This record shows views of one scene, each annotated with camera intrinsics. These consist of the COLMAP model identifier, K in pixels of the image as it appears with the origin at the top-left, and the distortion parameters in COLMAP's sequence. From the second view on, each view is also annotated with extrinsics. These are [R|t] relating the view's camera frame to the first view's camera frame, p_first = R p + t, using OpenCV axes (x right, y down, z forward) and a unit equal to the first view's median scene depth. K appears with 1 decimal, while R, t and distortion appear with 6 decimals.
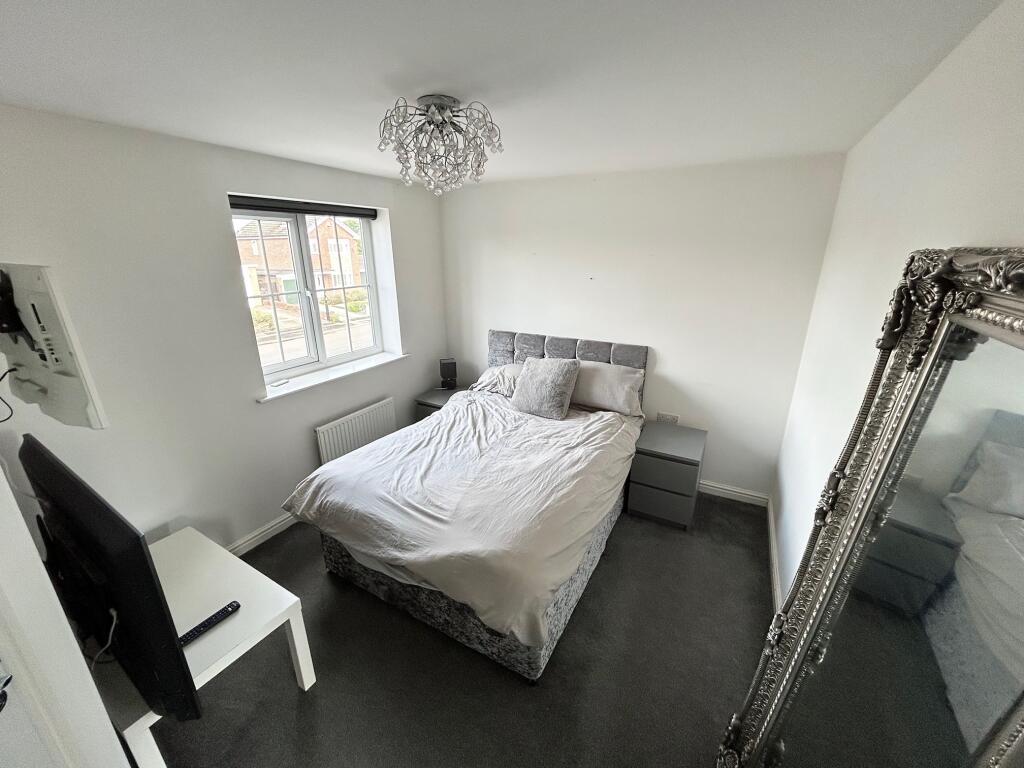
lens RADIAL K [[414.3, 0, 516.3], [0, 414.3, 389.3], [0, 0, 1]] dist [-0.000687, 0.000101]
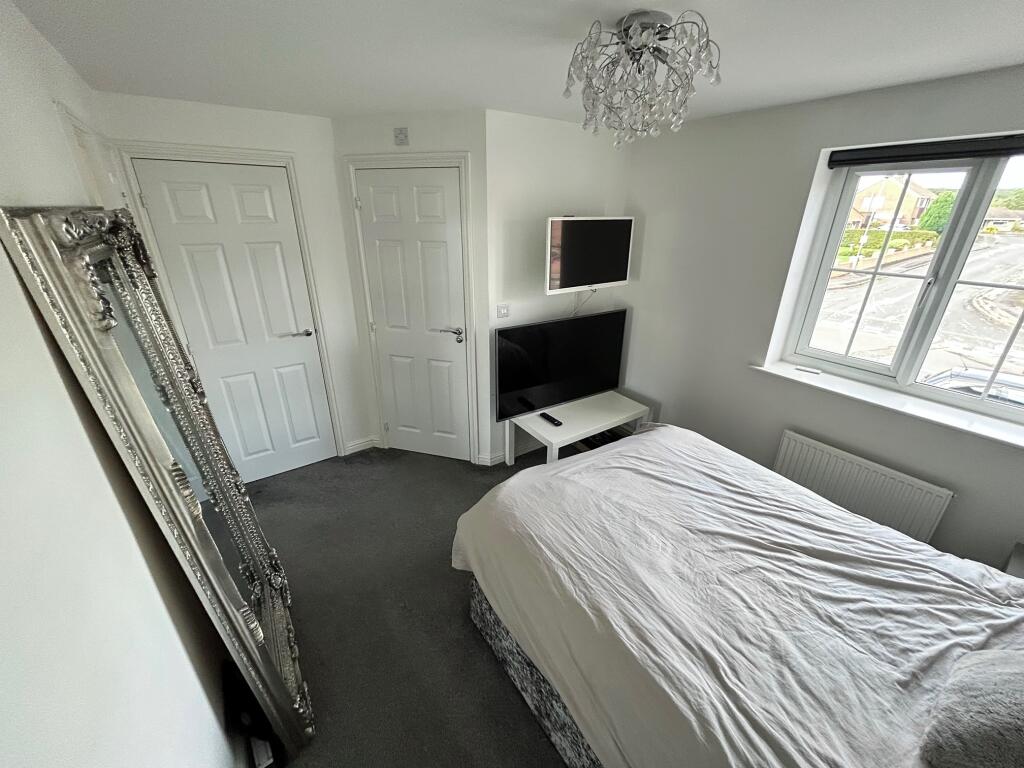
lens RADIAL K [[414.3, 0, 511.5], [0, 414.3, 389.8], [0, 0, 1]] dist [-0.000687, 0.000101]
pose [[-0.449834, 0.359264, -0.817667, 0.463796], [-0.300632, 0.801188, 0.517415, -0.254900], [0.840993, 0.478568, -0.252395, 0.735726]]
